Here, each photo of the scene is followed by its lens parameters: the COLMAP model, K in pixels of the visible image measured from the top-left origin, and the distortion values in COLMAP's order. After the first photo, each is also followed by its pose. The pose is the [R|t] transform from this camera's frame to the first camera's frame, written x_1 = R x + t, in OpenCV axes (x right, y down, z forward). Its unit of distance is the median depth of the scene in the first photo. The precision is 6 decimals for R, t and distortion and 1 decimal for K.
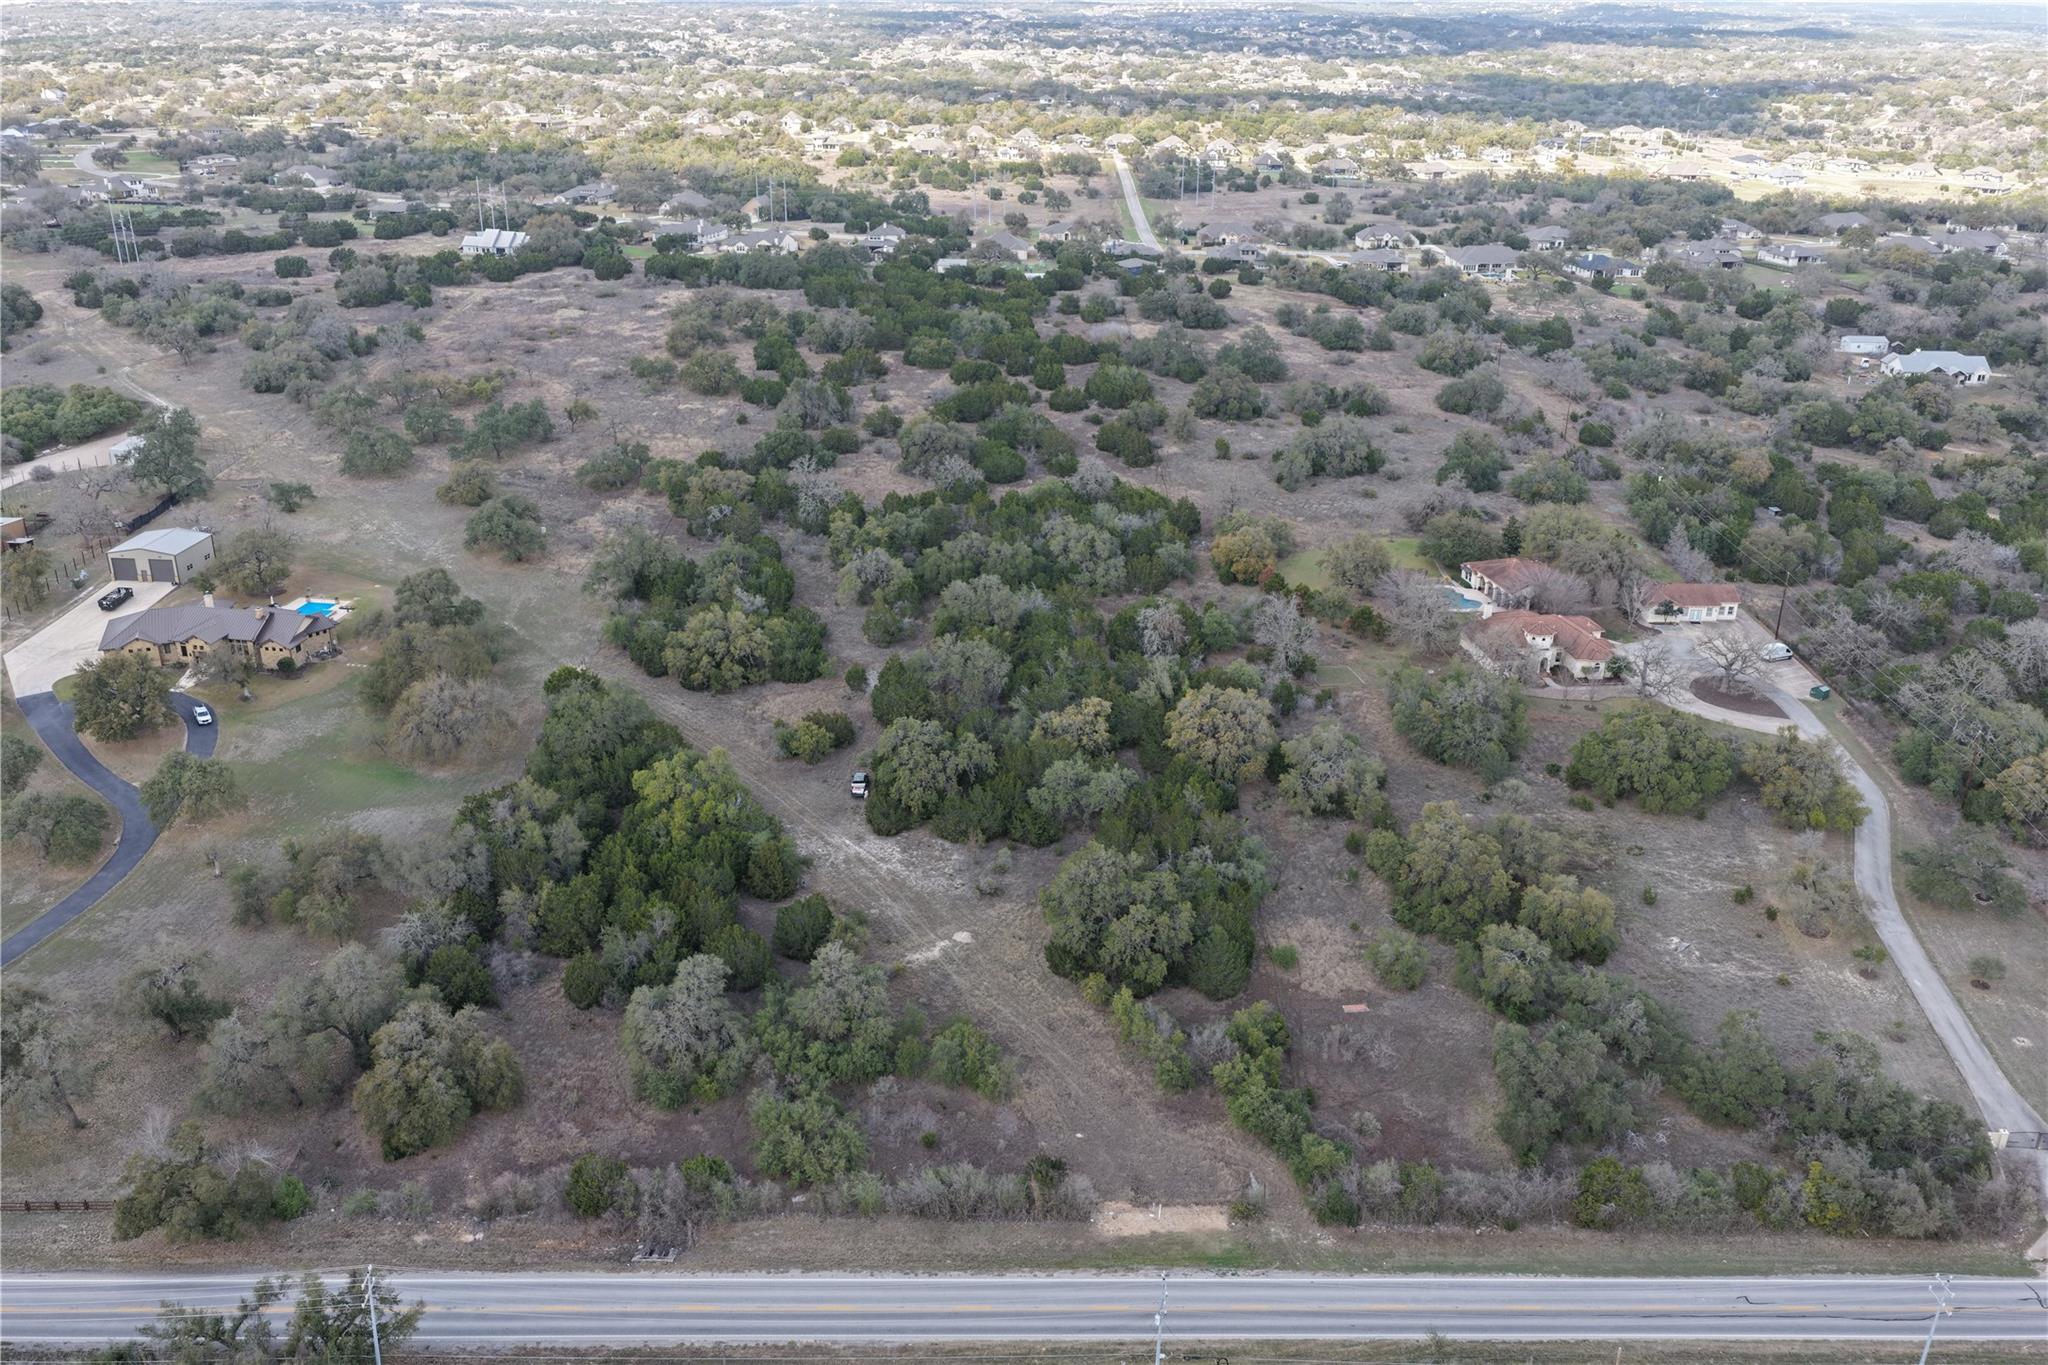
lens RADIAL K [[1704.2, 0, 1028.0], [0, 1704.2, 698.0], [0, 0, 1]] dist [-0.015255, 0.034217]
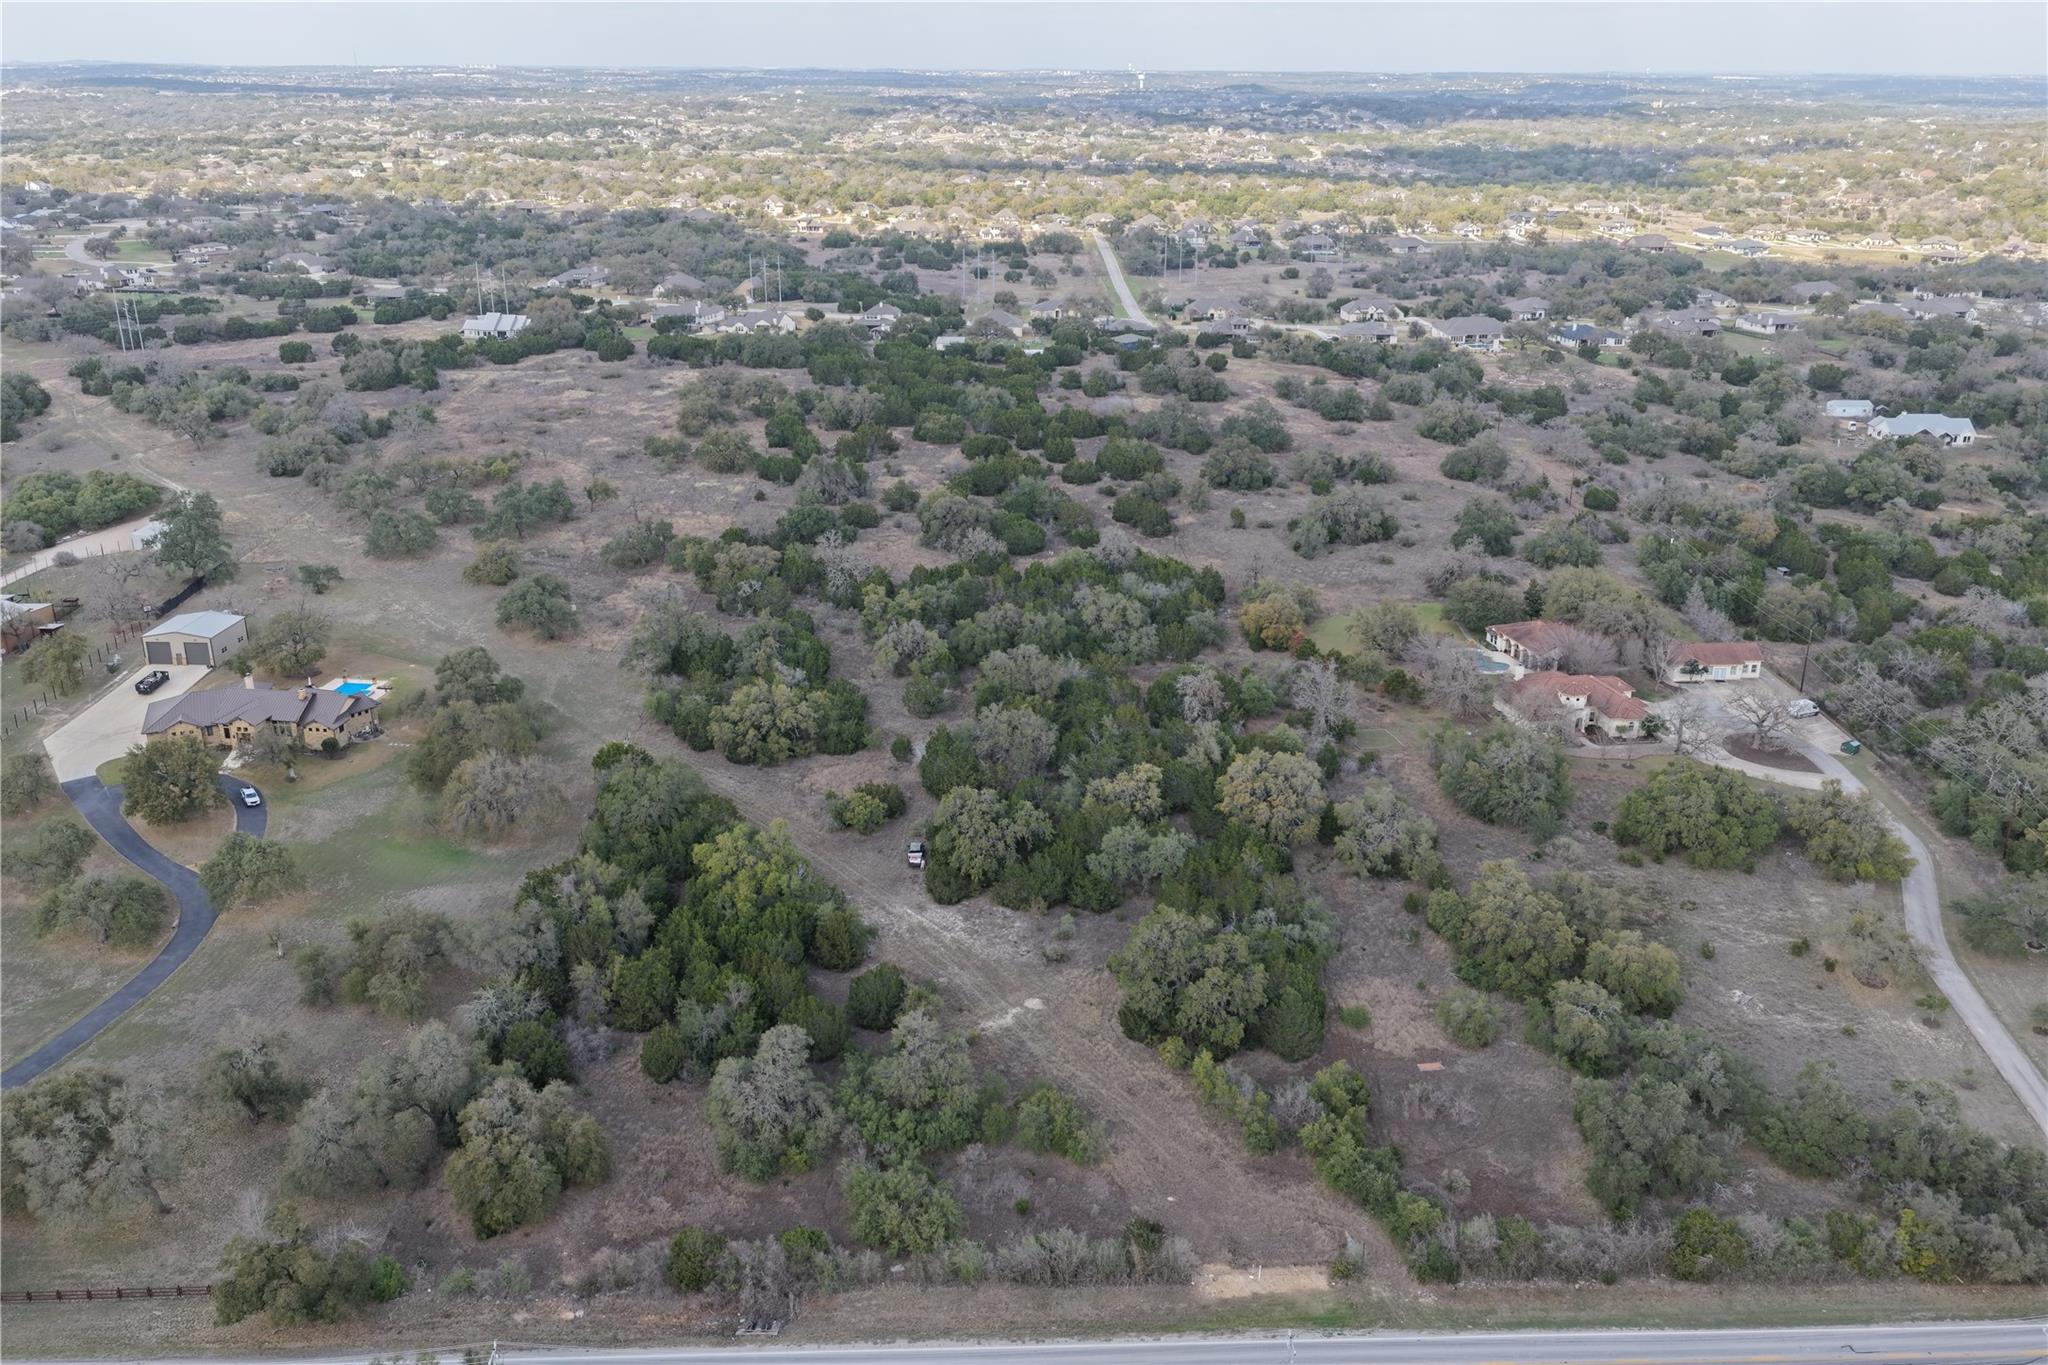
lens RADIAL K [[1704.2, 0, 1028.0], [0, 1704.2, 698.0], [0, 0, 1]] dist [-0.015255, 0.034217]
pose [[0.999715, -0.016116, 0.017618, -0.031215], [0.016861, 0.998934, -0.042968, 0.001967], [-0.016907, 0.043253, 0.998921, -0.005439]]
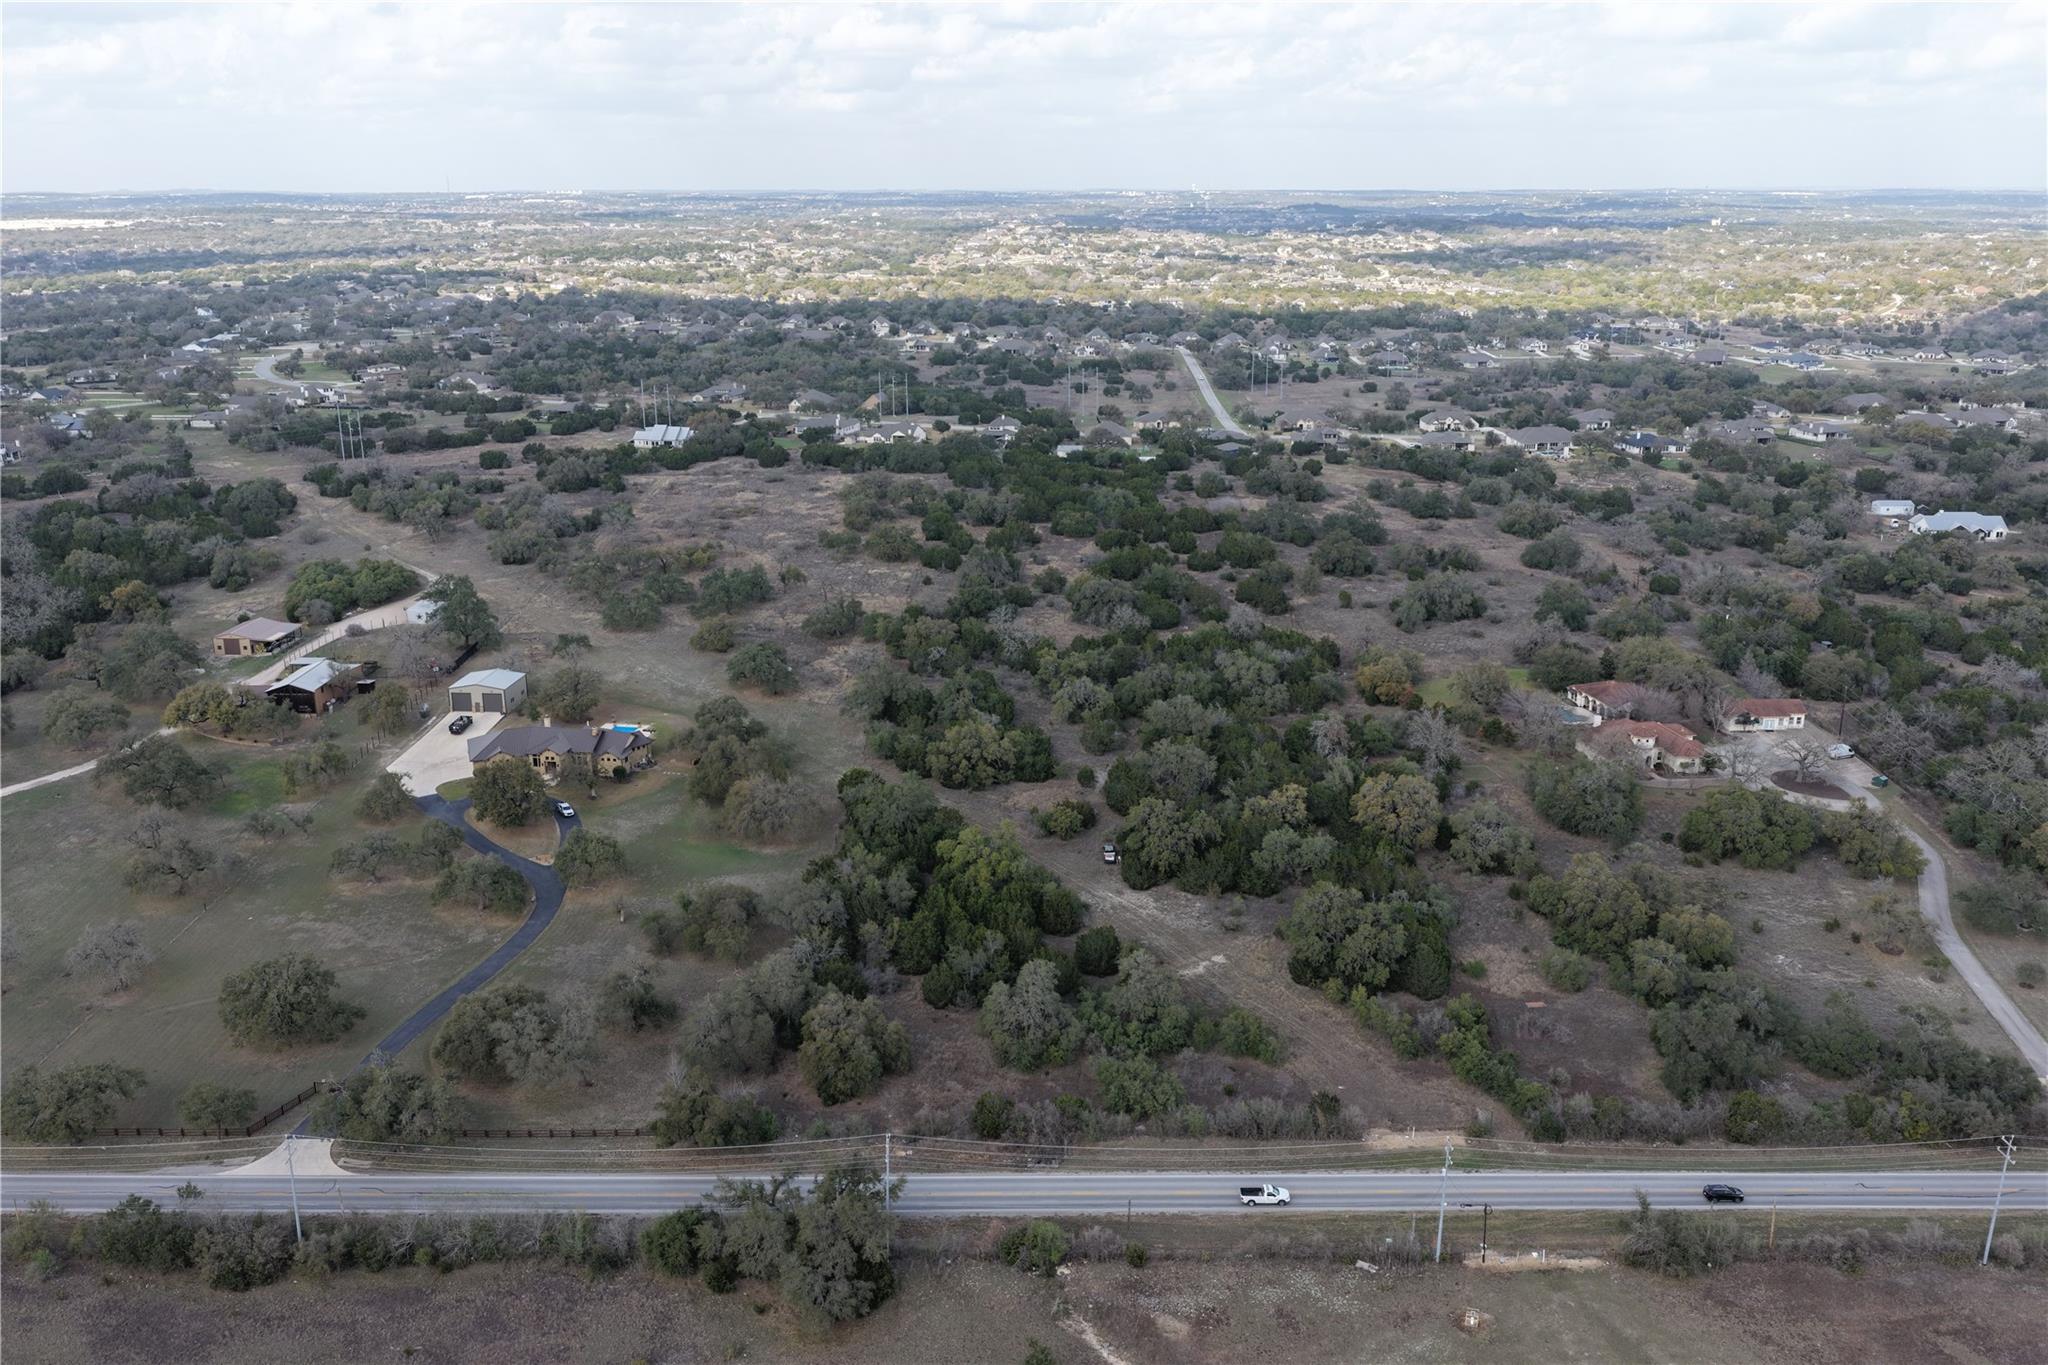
lens RADIAL K [[1704.2, 0, 1028.0], [0, 1704.2, 698.0], [0, 0, 1]] dist [-0.015255, 0.034217]
pose [[0.999781, -0.011565, -0.017426, -0.086498], [0.009638, 0.994226, -0.106869, 0.044773], [0.018561, 0.106678, 0.994120, -0.161110]]
